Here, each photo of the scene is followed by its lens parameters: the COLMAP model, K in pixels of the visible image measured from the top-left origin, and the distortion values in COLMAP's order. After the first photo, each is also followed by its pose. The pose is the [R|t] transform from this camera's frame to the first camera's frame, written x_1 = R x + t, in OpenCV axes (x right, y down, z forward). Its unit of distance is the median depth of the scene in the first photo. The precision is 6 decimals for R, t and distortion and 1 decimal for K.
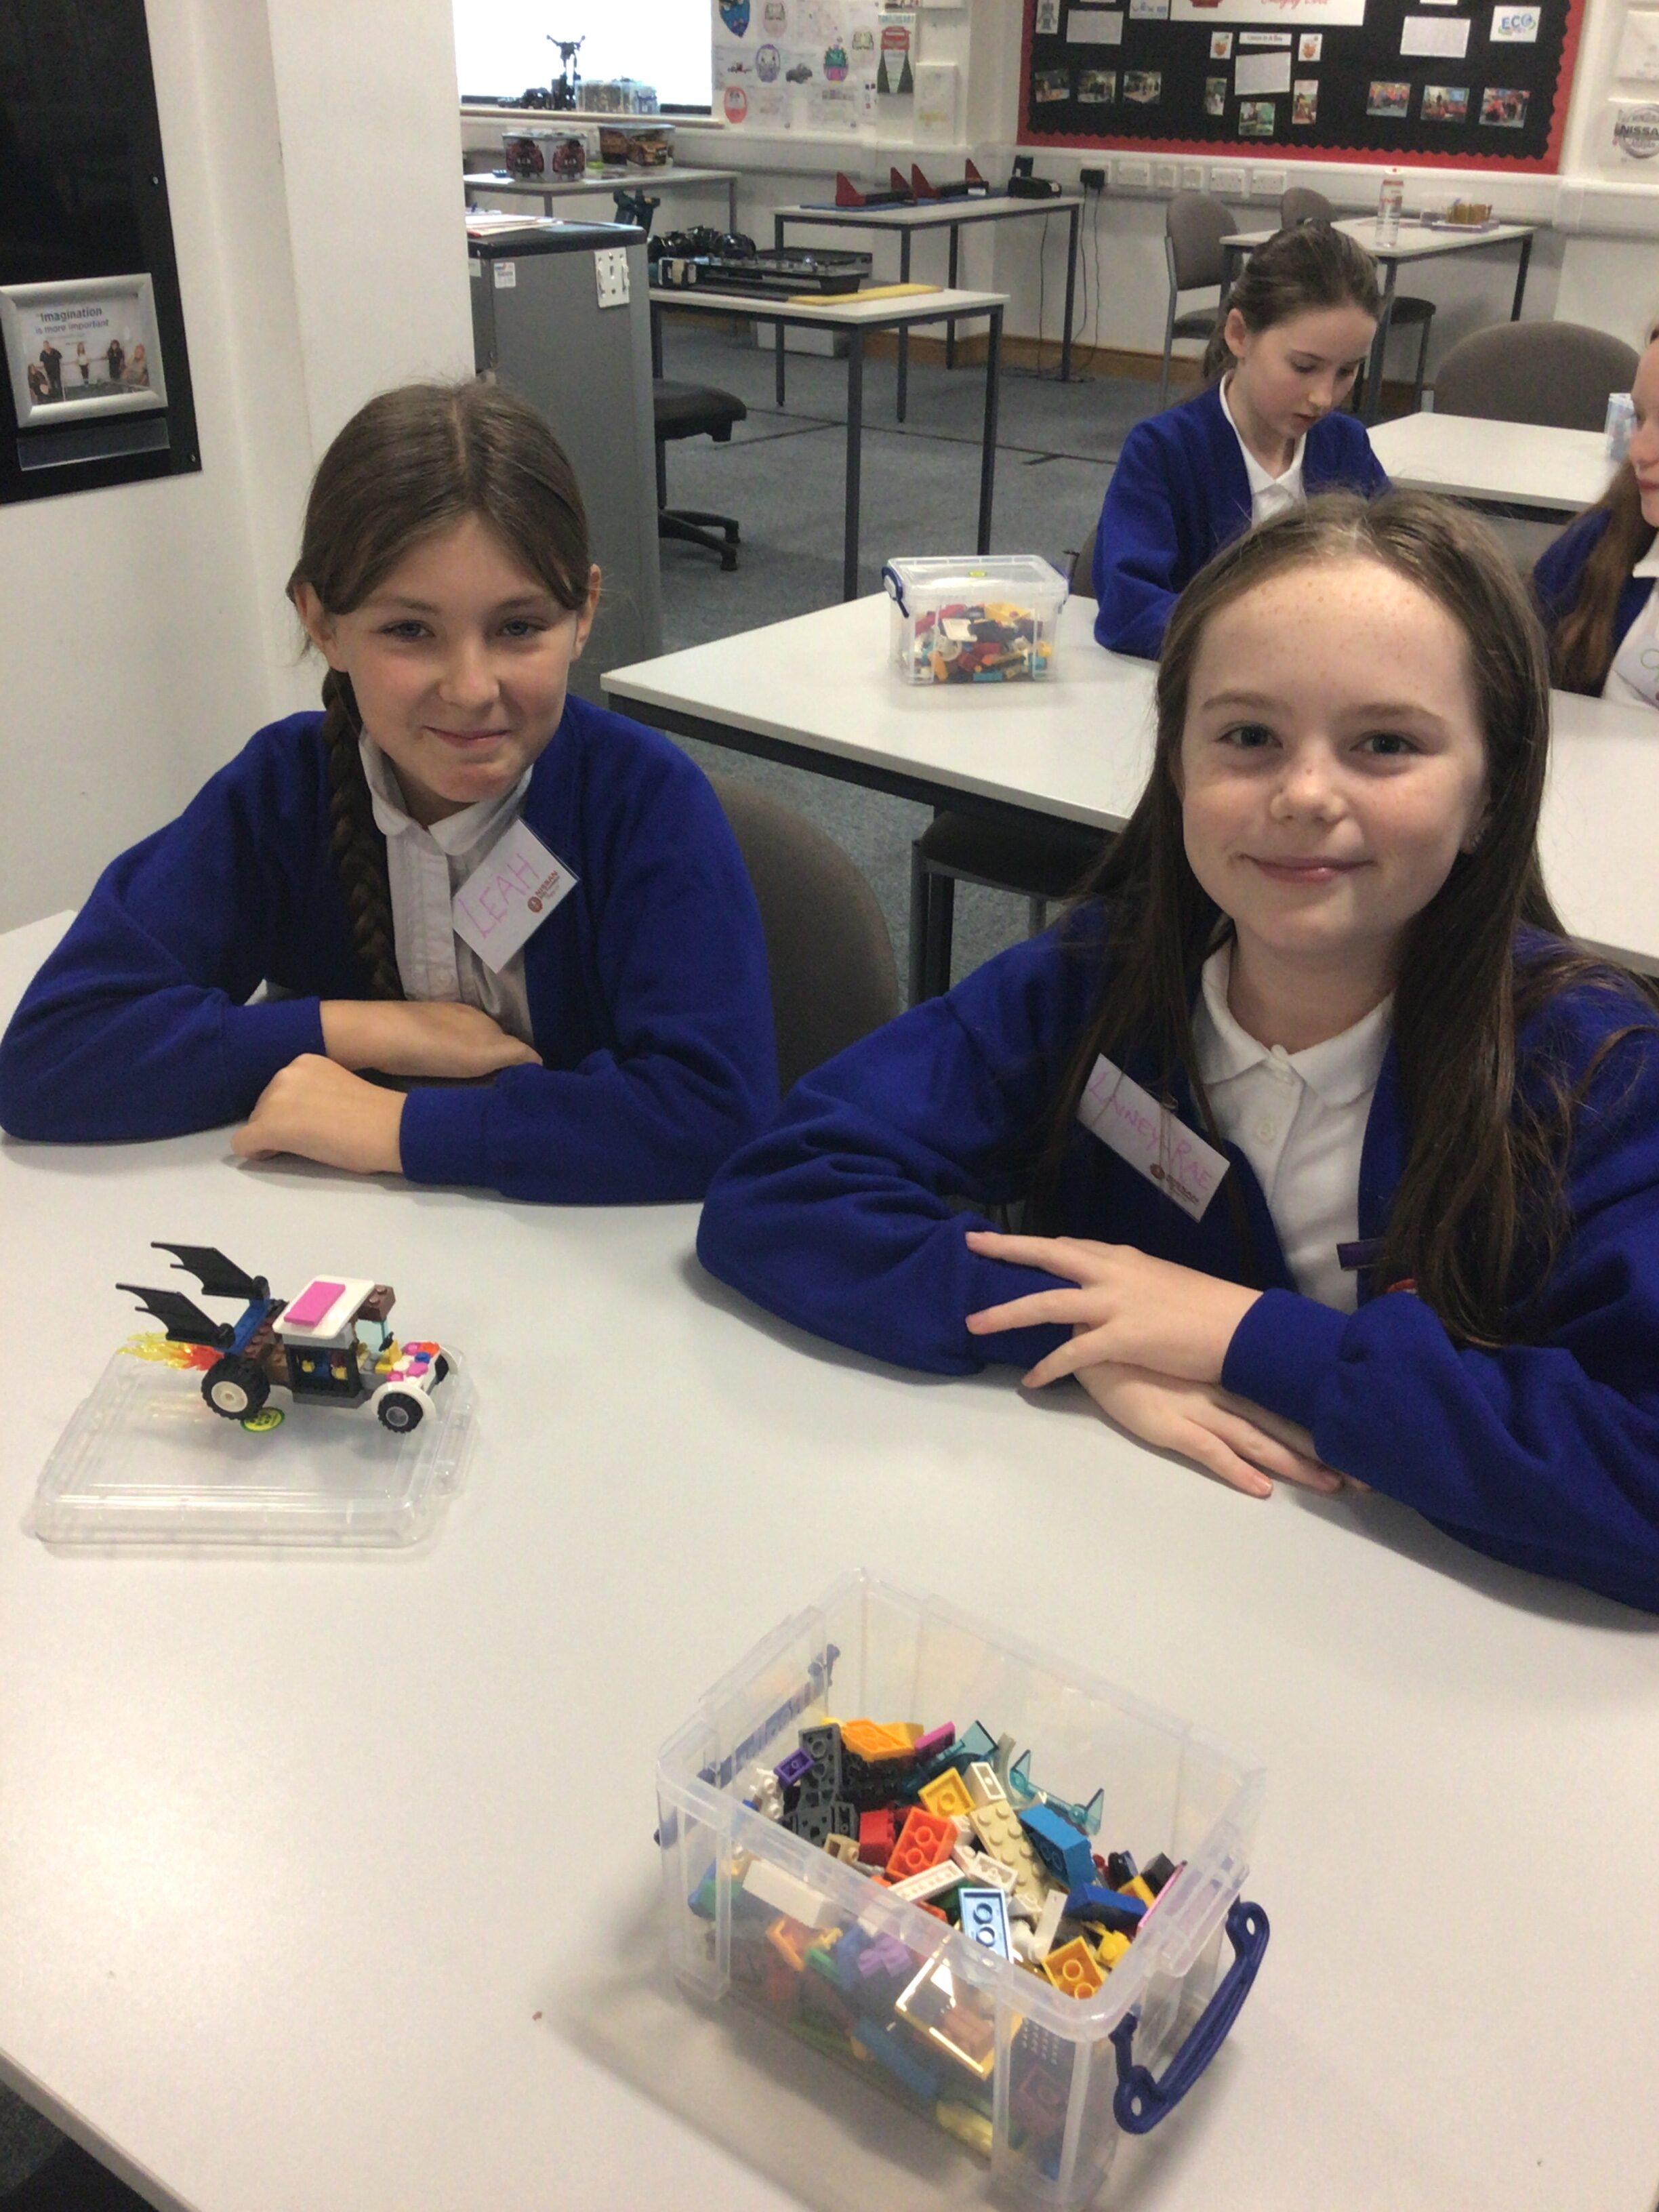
lens RADIAL K [[2008.9, 0, 833.5], [0, 2008.9, 1112.9], [0, 0, 1]] dist [0.012339, -0.043866]
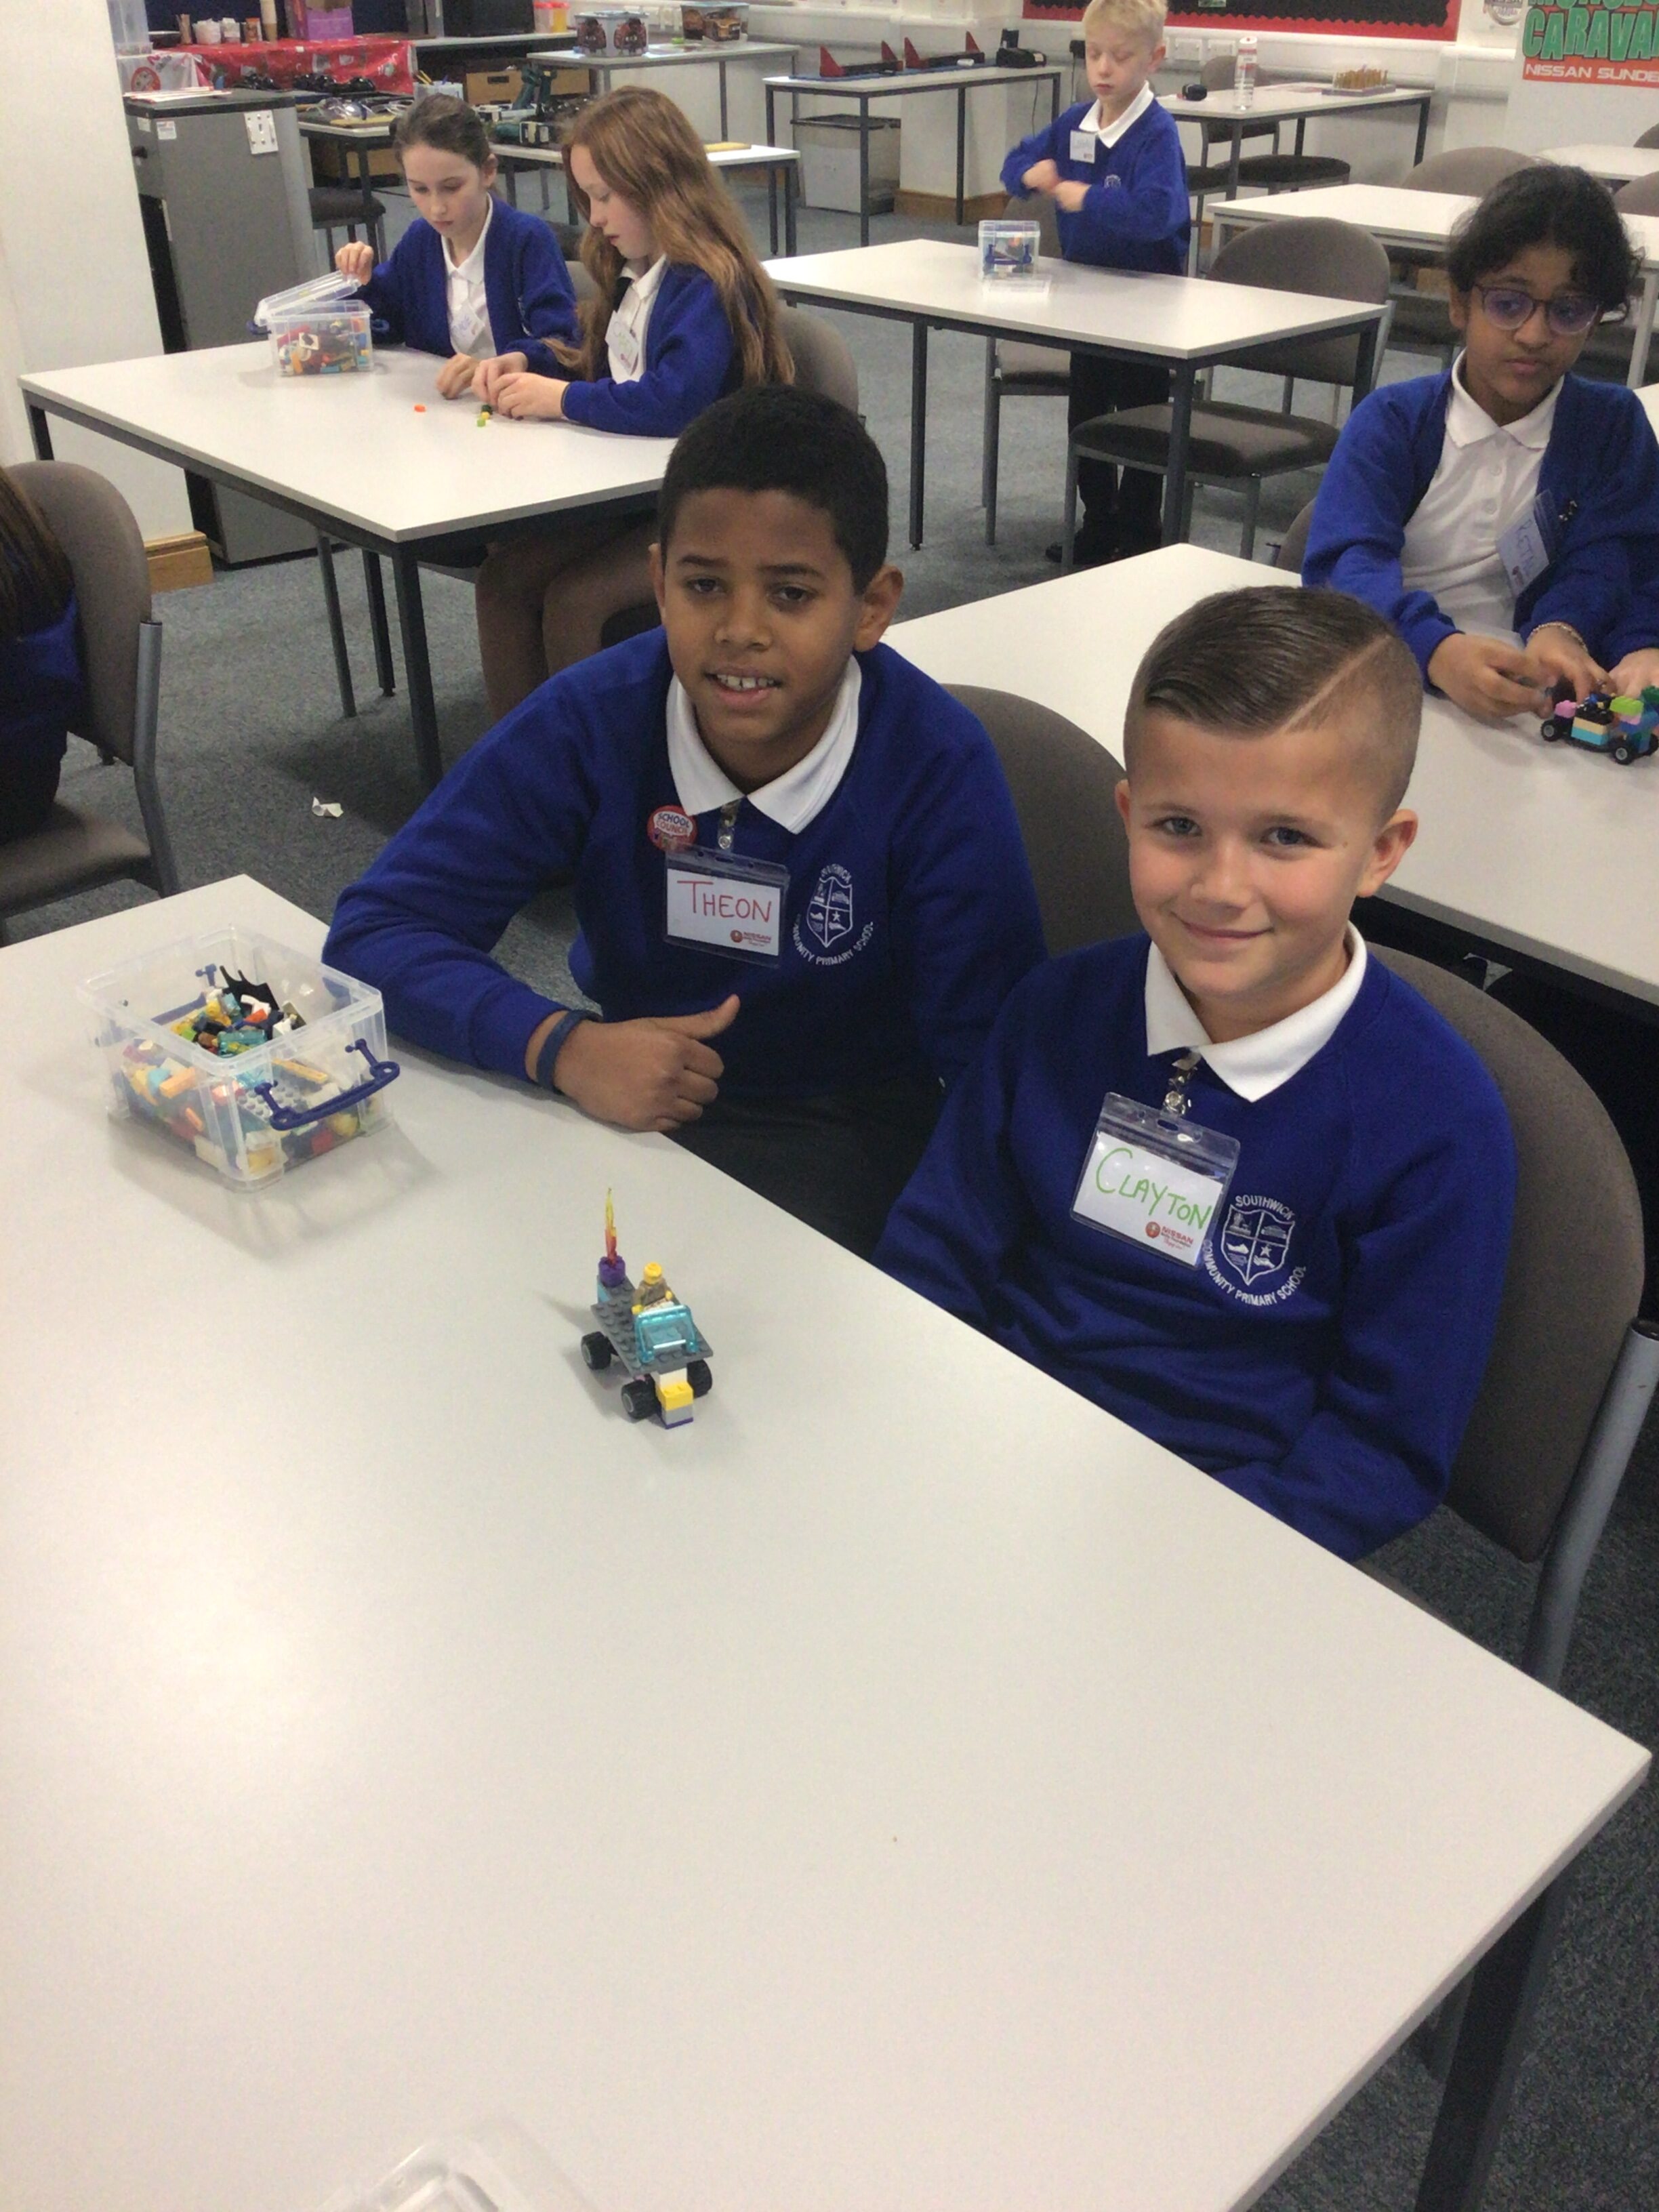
lens RADIAL K [[1998.3, 0, 829.5], [0, 1998.3, 1106.0], [0, 0, 1]] dist [0.019894, -0.045265]
pose [[0.984387, 0.073981, -0.159717, 0.214801], [-0.065723, 0.996244, 0.056384, 0.060228], [0.163288, -0.045006, 0.985551, -0.131662]]
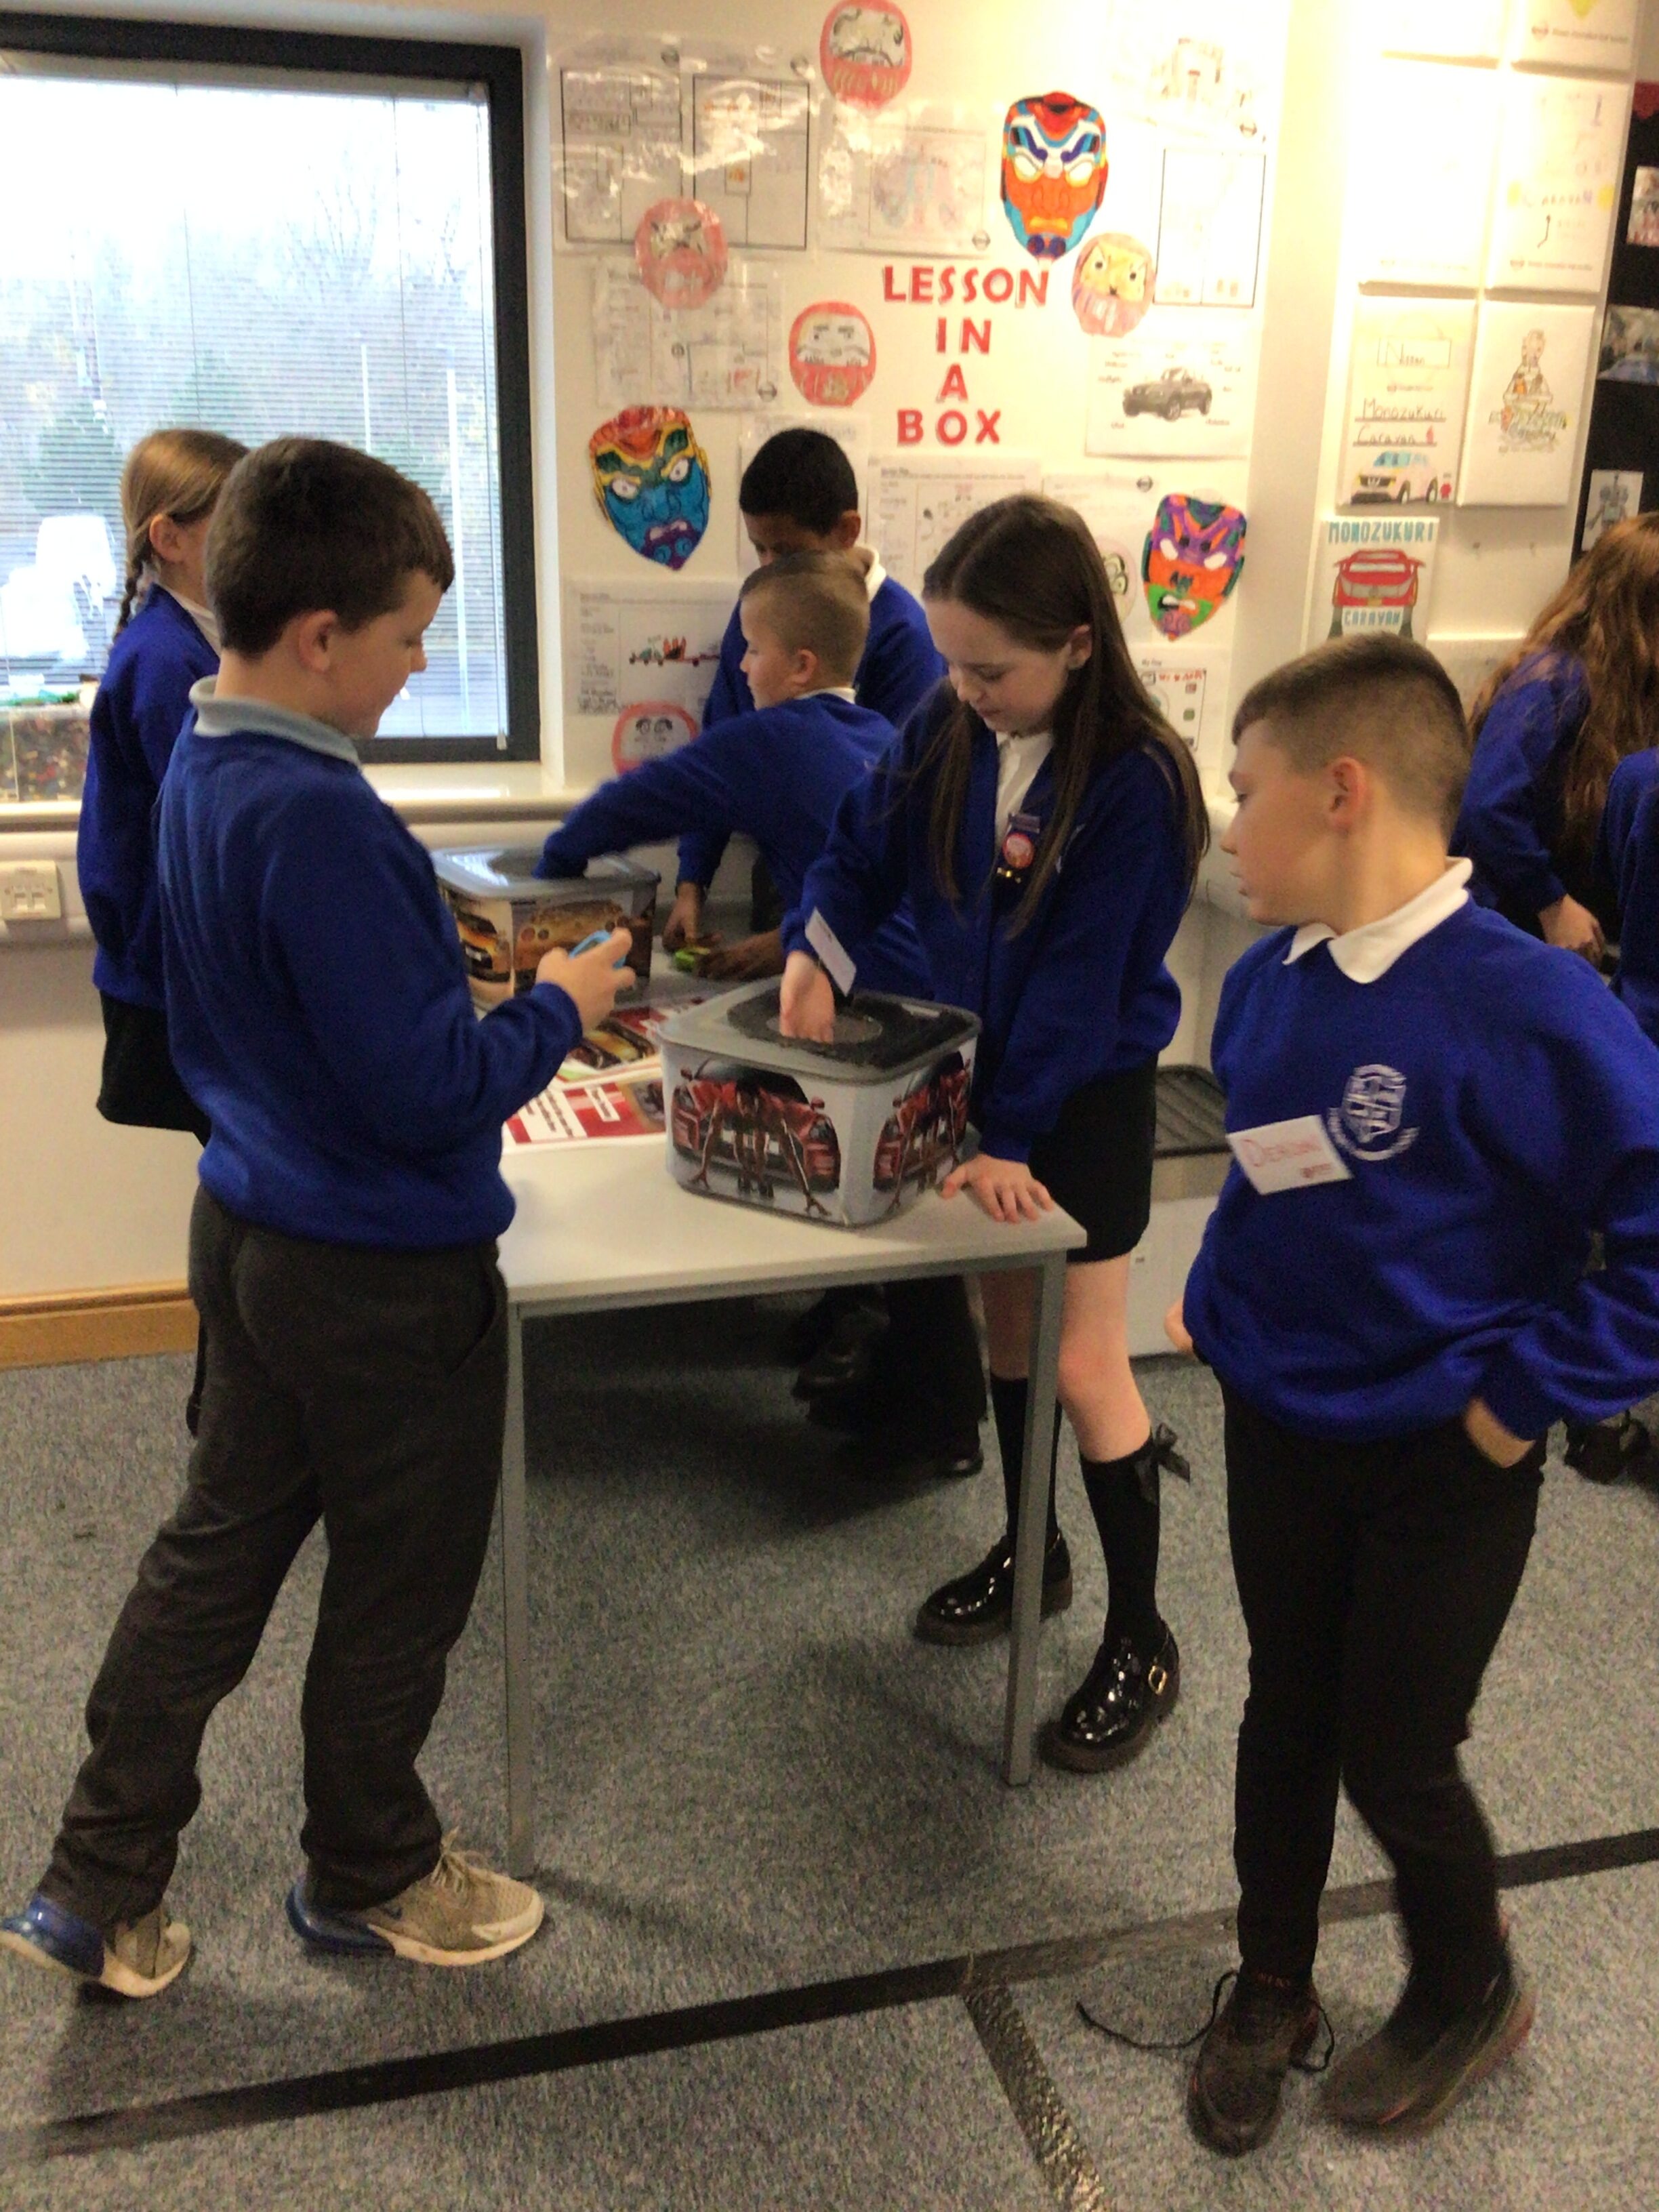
lens RADIAL K [[2016.0, 0, 813.4], [0, 2016.0, 1102.7], [0, 0, 1]] dist [0.121836, -0.267661]
pose [[0.586045, -0.266966, 0.765036, -0.362665], [0.369279, 0.928409, 0.041096, -0.512196], [-0.721238, 0.258428, 0.642674, 0.878538]]
